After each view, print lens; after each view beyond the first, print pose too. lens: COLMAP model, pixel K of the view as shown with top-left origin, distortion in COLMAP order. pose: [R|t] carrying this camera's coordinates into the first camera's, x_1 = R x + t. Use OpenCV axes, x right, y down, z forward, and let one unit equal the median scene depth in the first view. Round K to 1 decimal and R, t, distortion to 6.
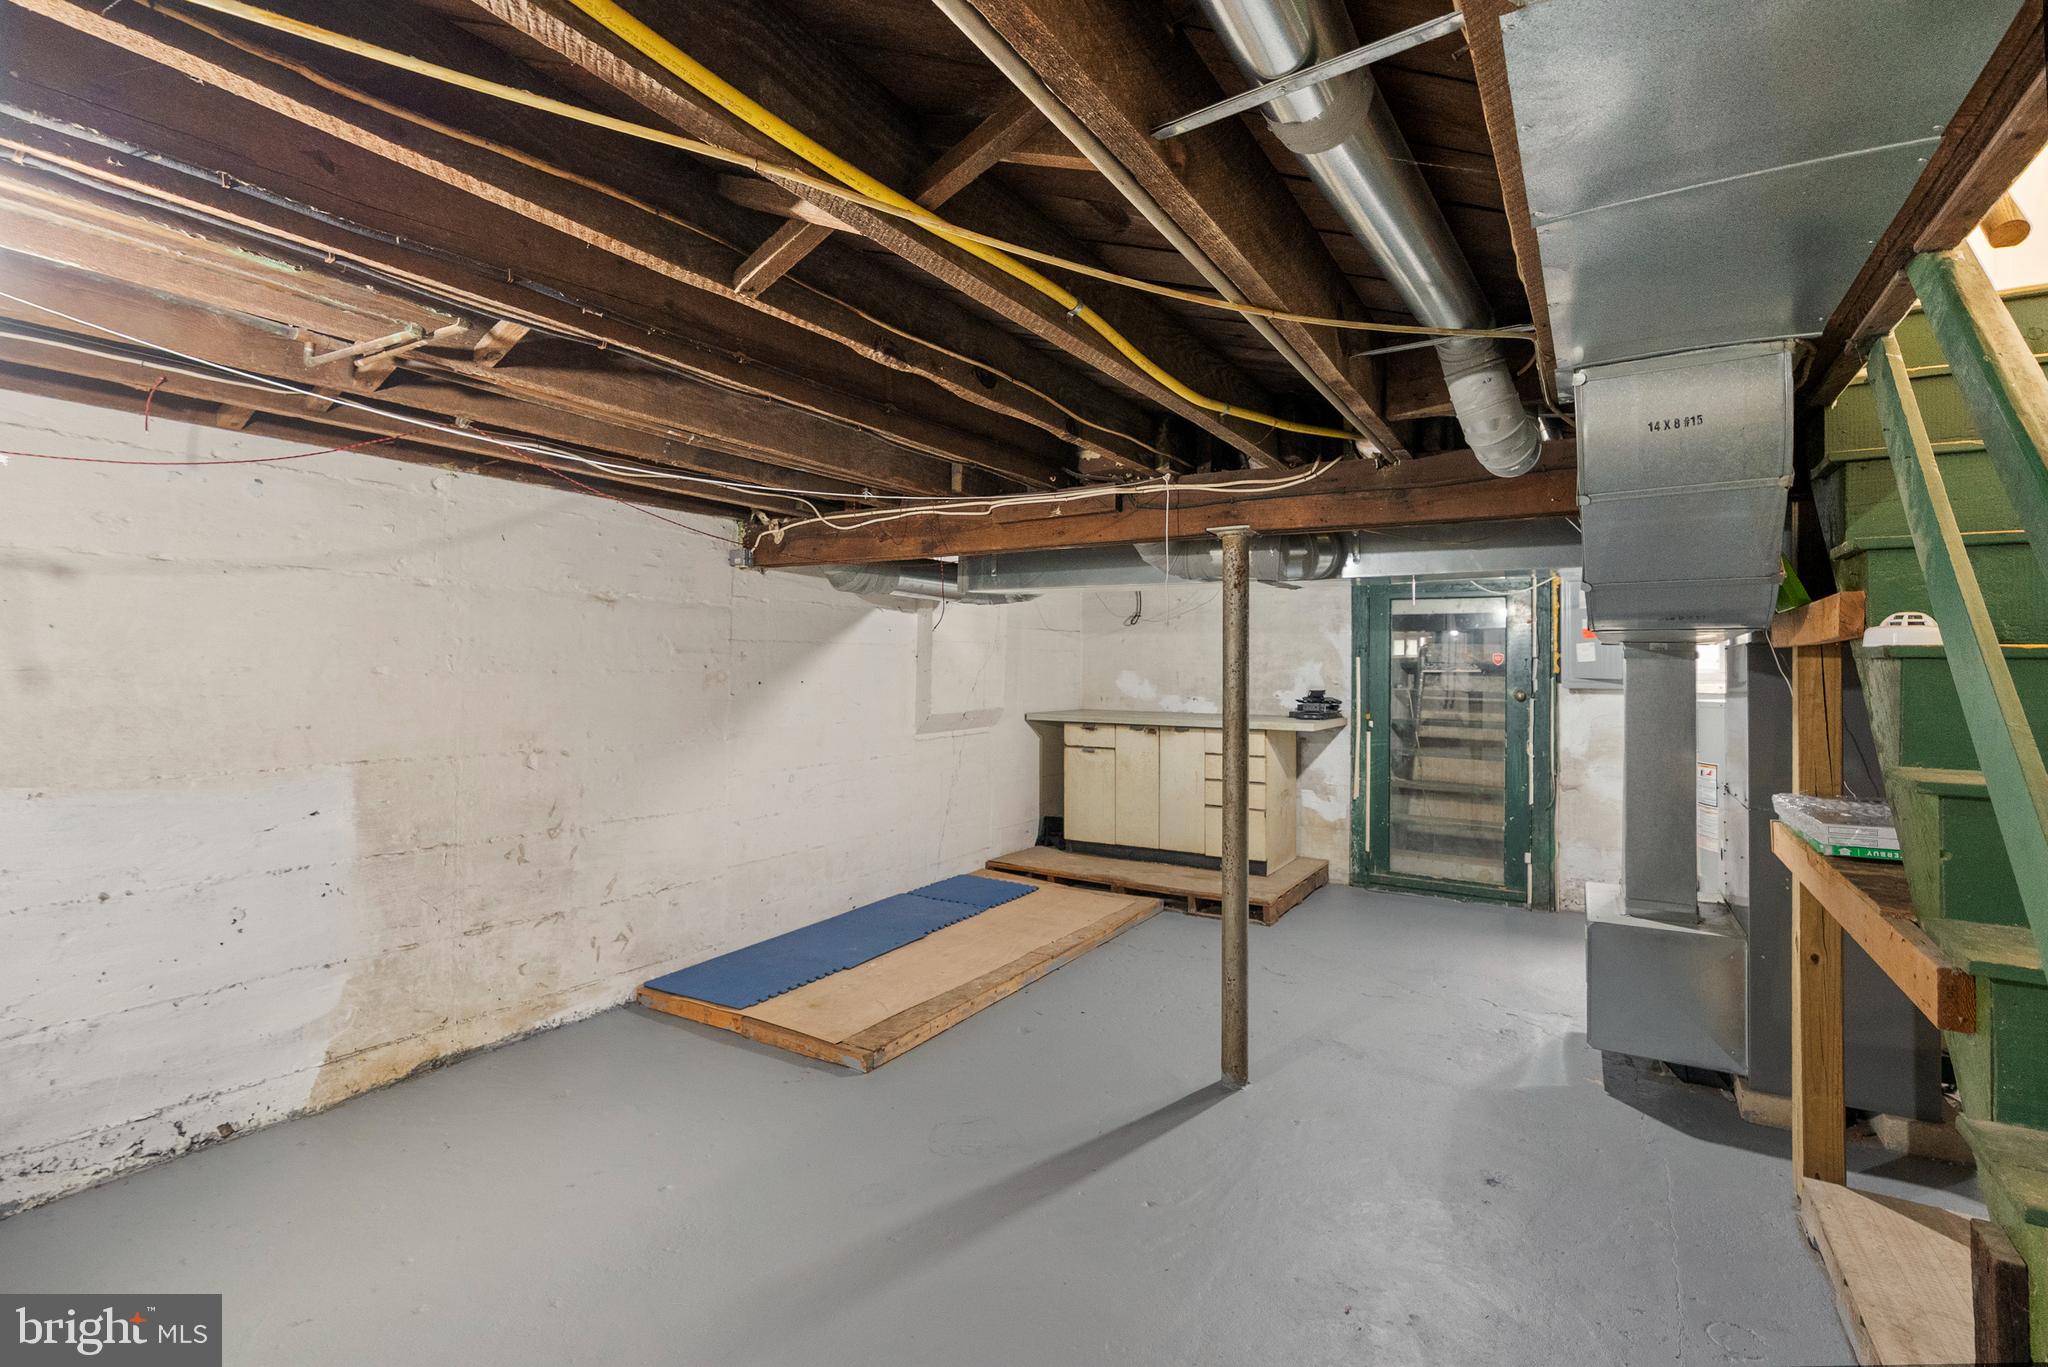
lens RADIAL K [[944.5, 0, 1026.6], [0, 944.5, 666.5], [0, 0, 1]] dist [0.002469, 0.001271]
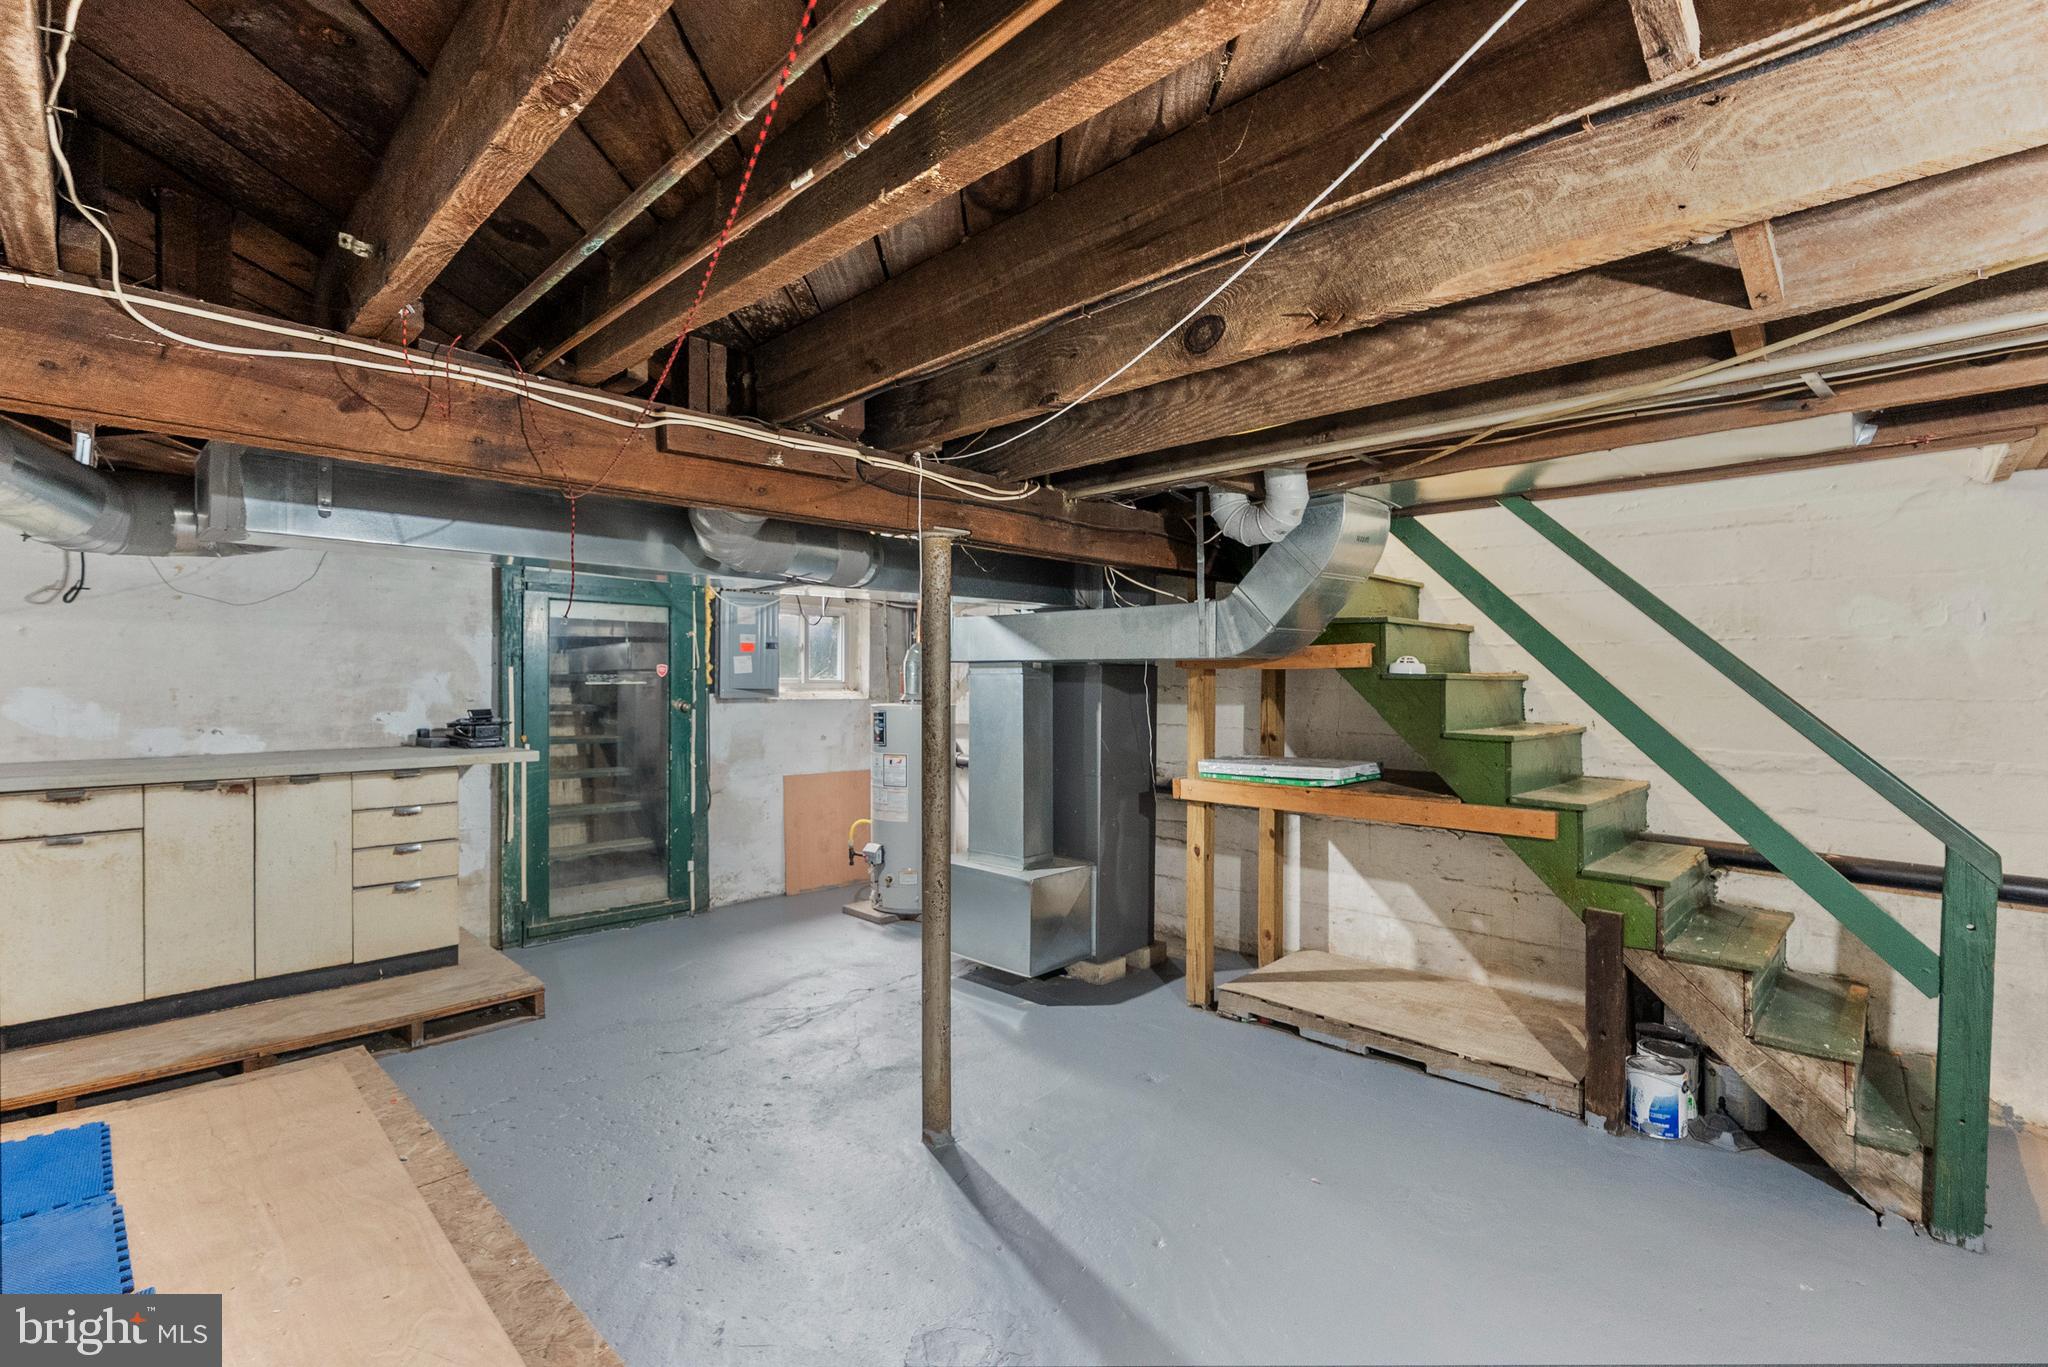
lens RADIAL K [[944.5, 0, 1029.1], [0, 944.5, 691.9], [0, 0, 1]] dist [0.002469, 0.001271]
pose [[0.220127, -0.019704, 0.975272, -0.345777], [-0.001617, 0.999787, 0.020564, -0.005801], [-0.975470, -0.006103, 0.220048, 0.386263]]
